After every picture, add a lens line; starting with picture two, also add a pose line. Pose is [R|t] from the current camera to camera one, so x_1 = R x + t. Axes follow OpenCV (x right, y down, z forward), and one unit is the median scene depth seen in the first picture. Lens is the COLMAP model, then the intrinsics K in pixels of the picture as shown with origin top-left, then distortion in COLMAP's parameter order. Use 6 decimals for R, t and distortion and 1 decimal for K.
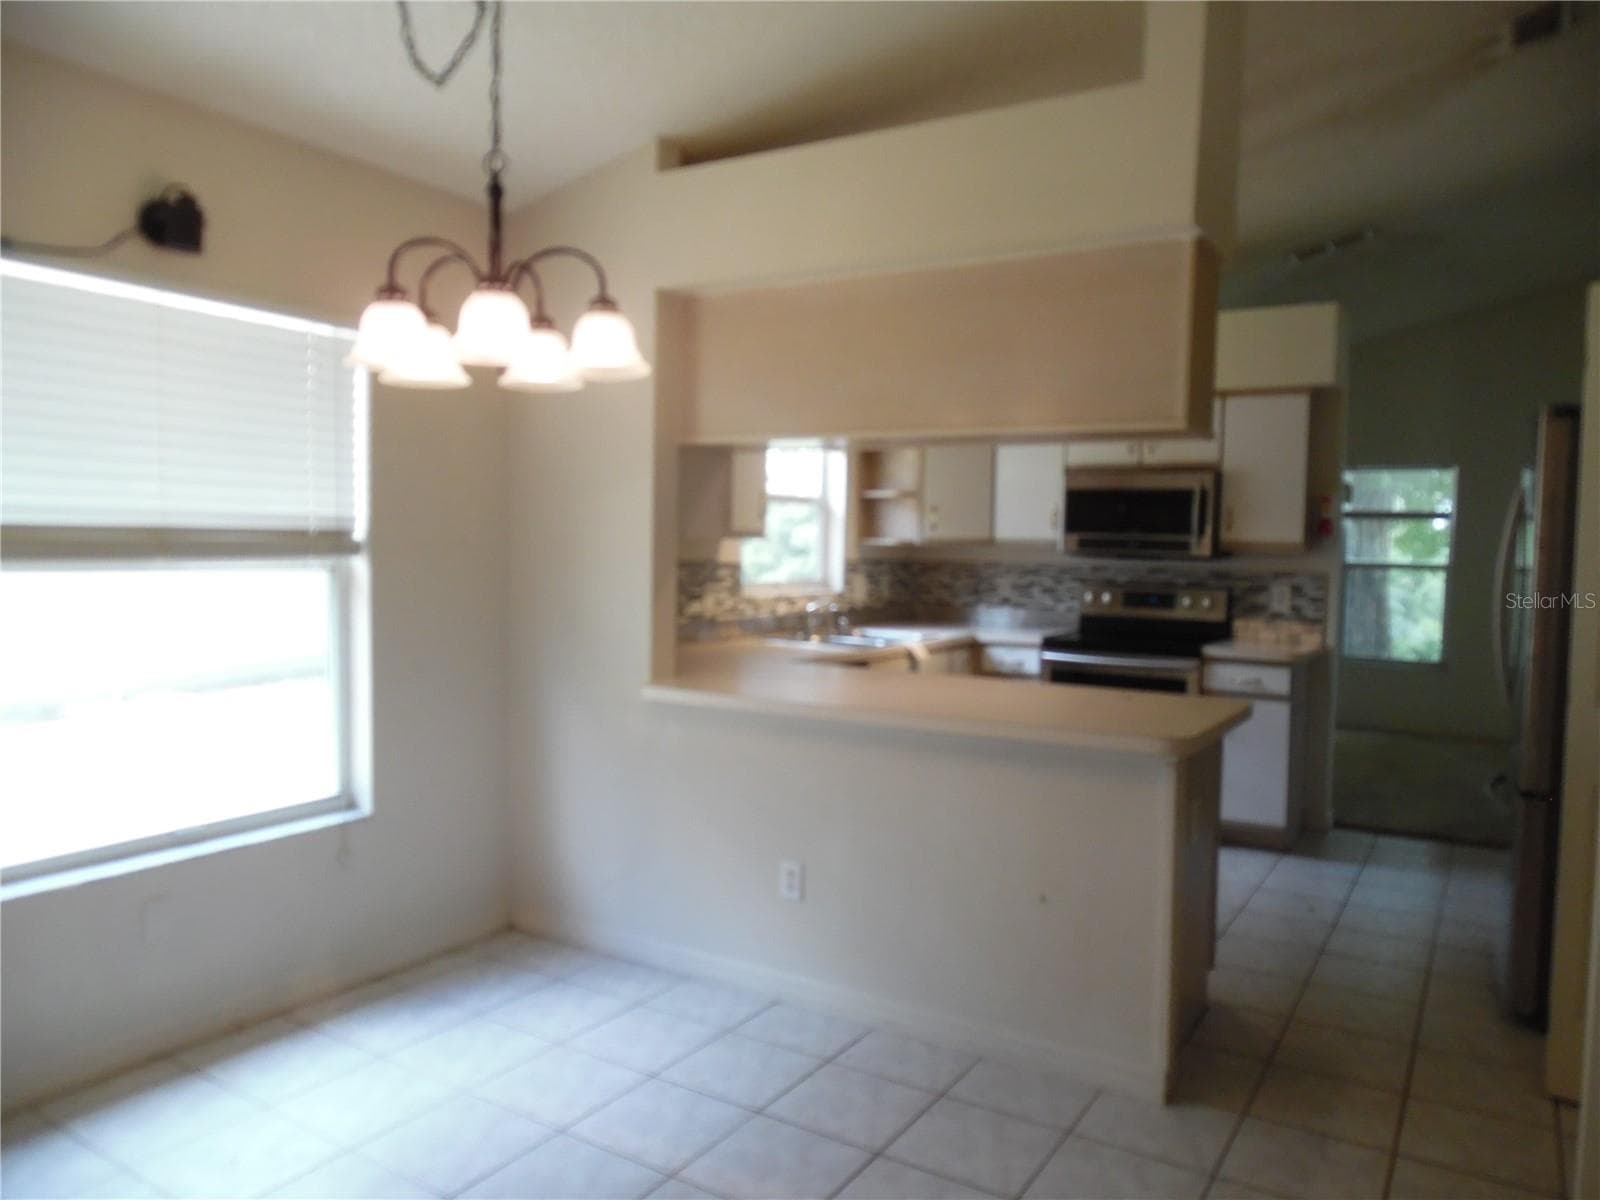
lens RADIAL K [[1121.9, 0, 800.0], [0, 1121.9, 600.0], [0, 0, 1]] dist [0.025874, -0.004287]
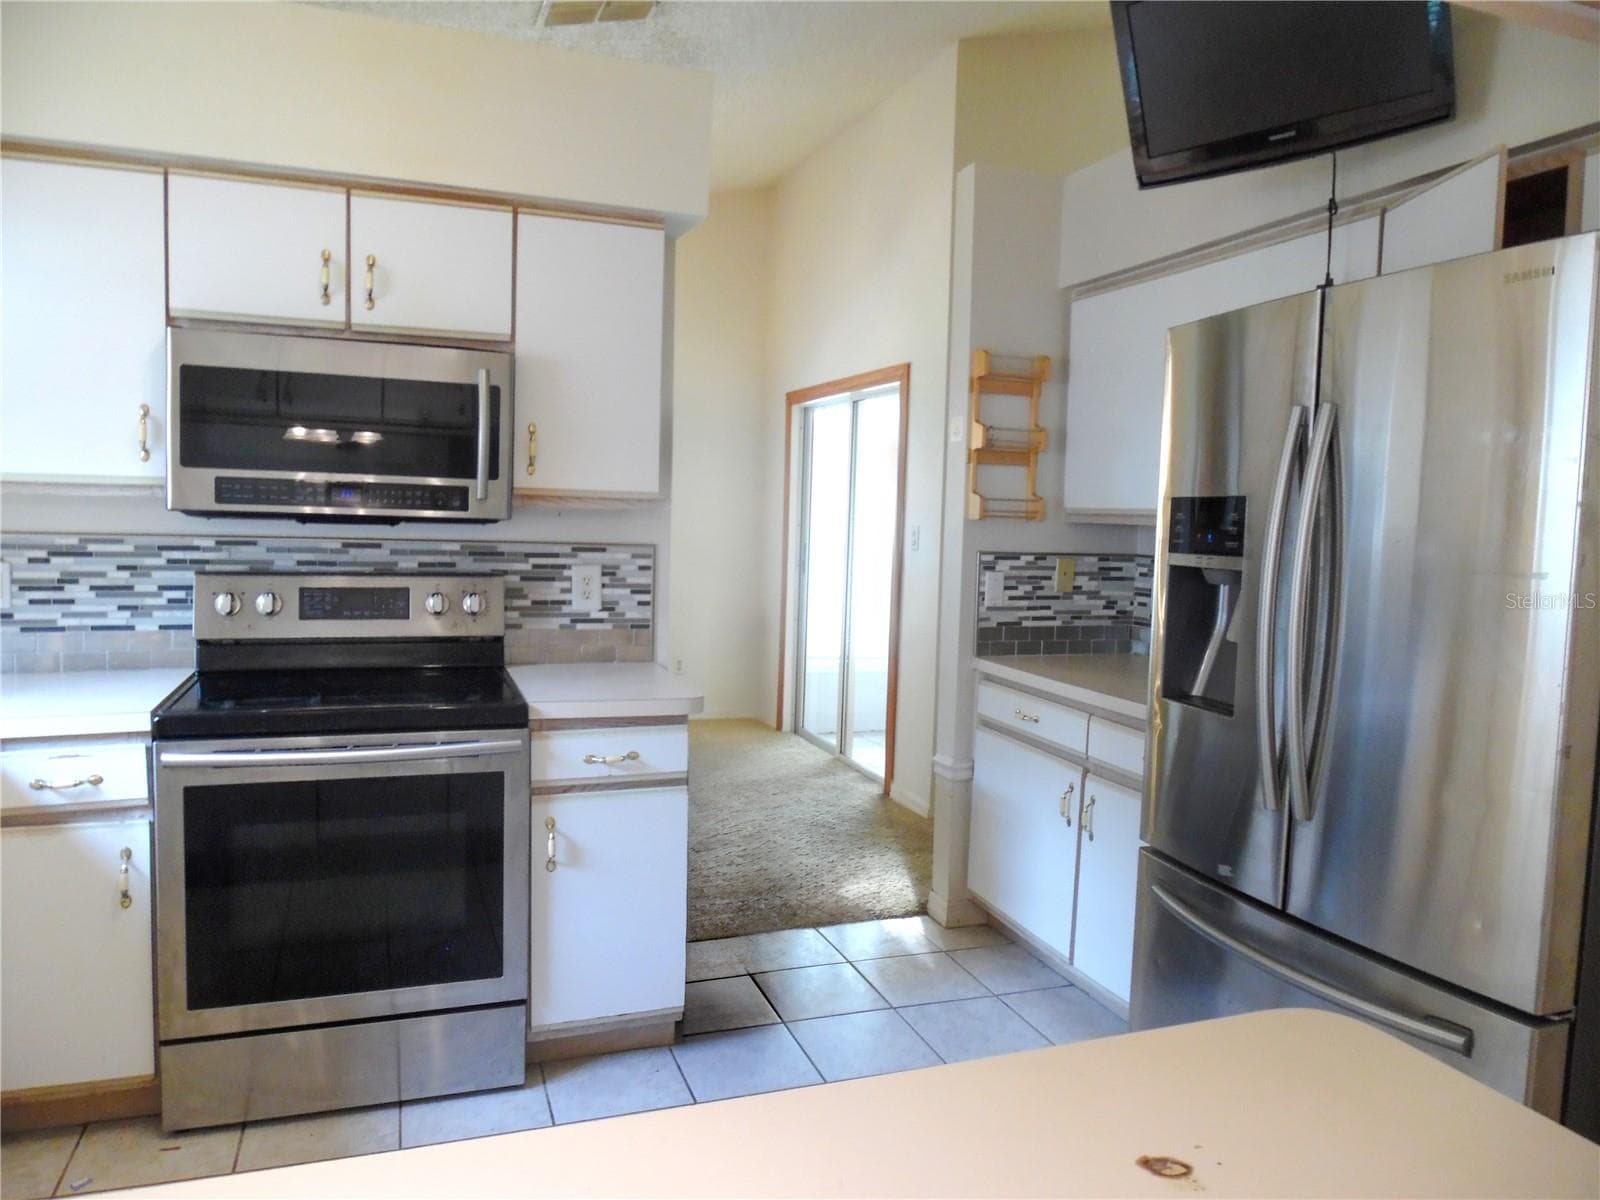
lens RADIAL K [[1117.7, 0, 800.0], [0, 1117.7, 600.0], [0, 0, 1]] dist [-0.023021, -0.001084]
pose [[0.608502, -0.067427, 0.790682, 0.037164], [0.023371, 0.997474, 0.067075, -0.031205], [-0.793208, -0.022336, 0.608541, 0.552833]]
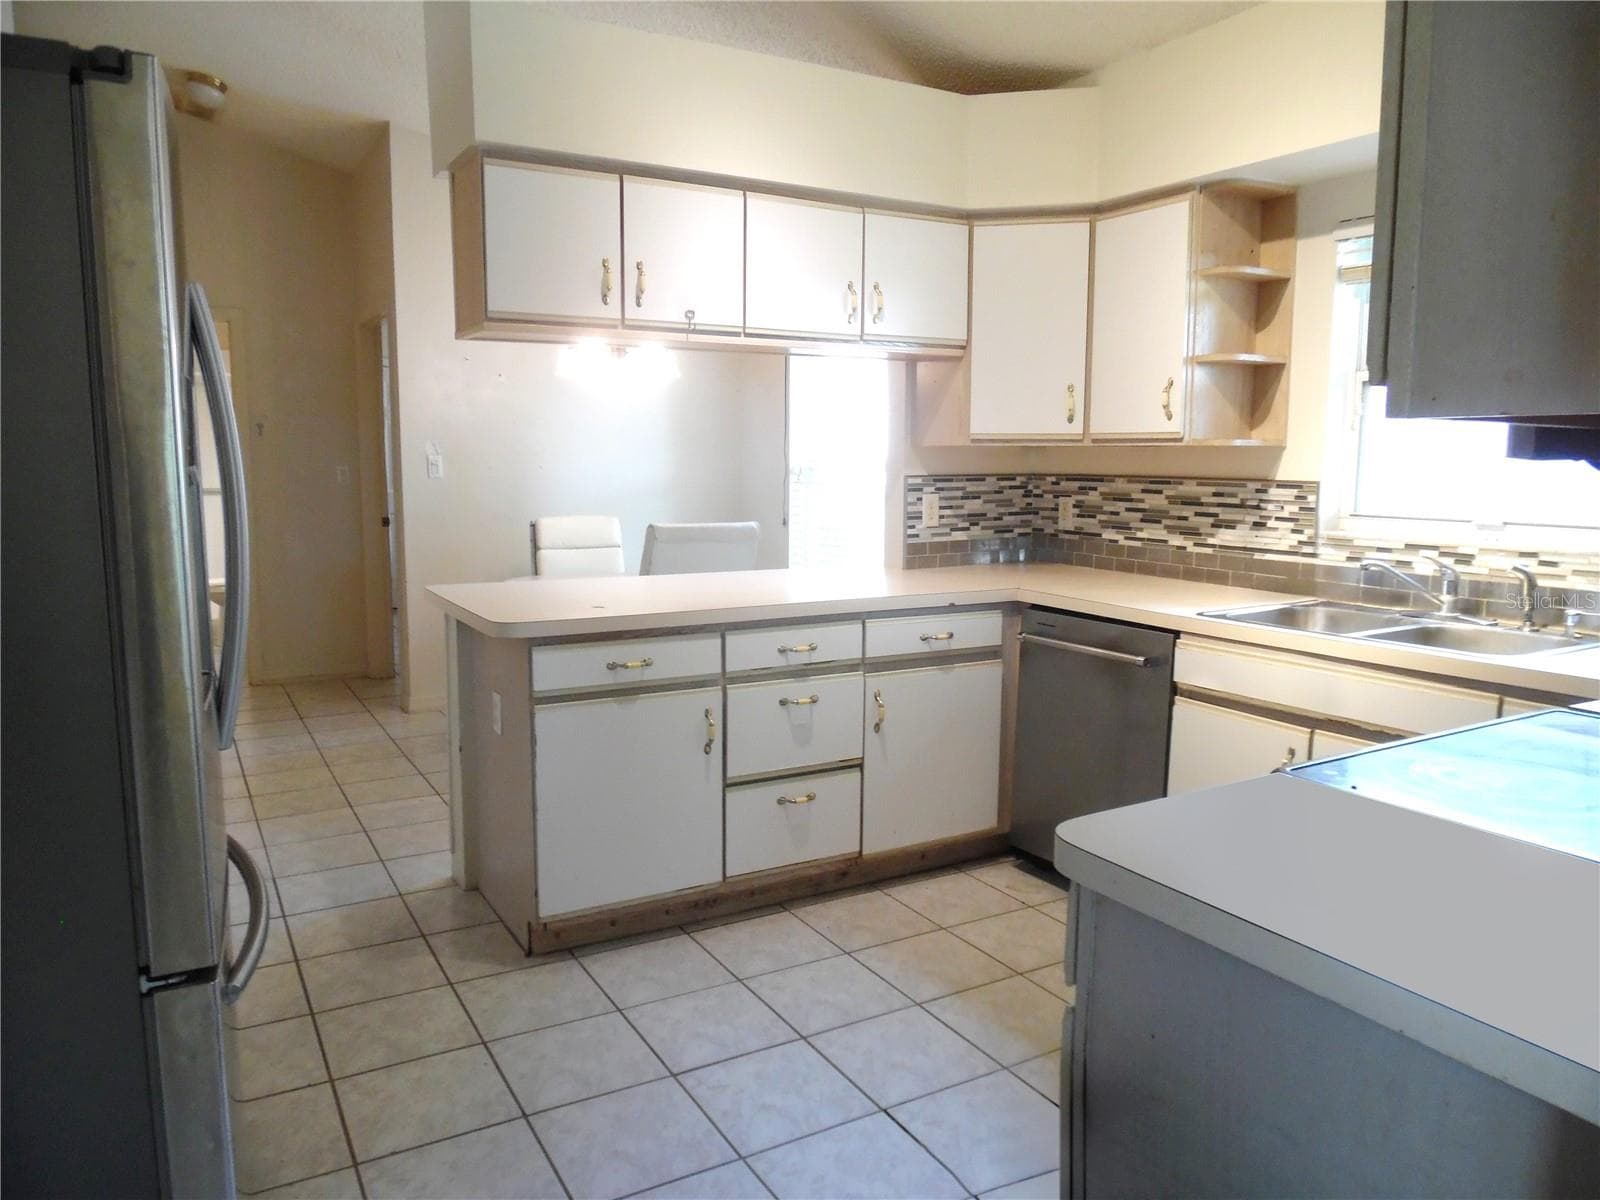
lens RADIAL K [[1121.9, 0, 800.0], [0, 1121.9, 600.0], [0, 0, 1]] dist [0.025874, -0.004287]
pose [[-0.457760, 0.096313, -0.883843, 0.613766], [-0.060212, 0.988474, 0.138900, -0.034195], [0.887034, 0.116800, -0.446685, 0.931054]]
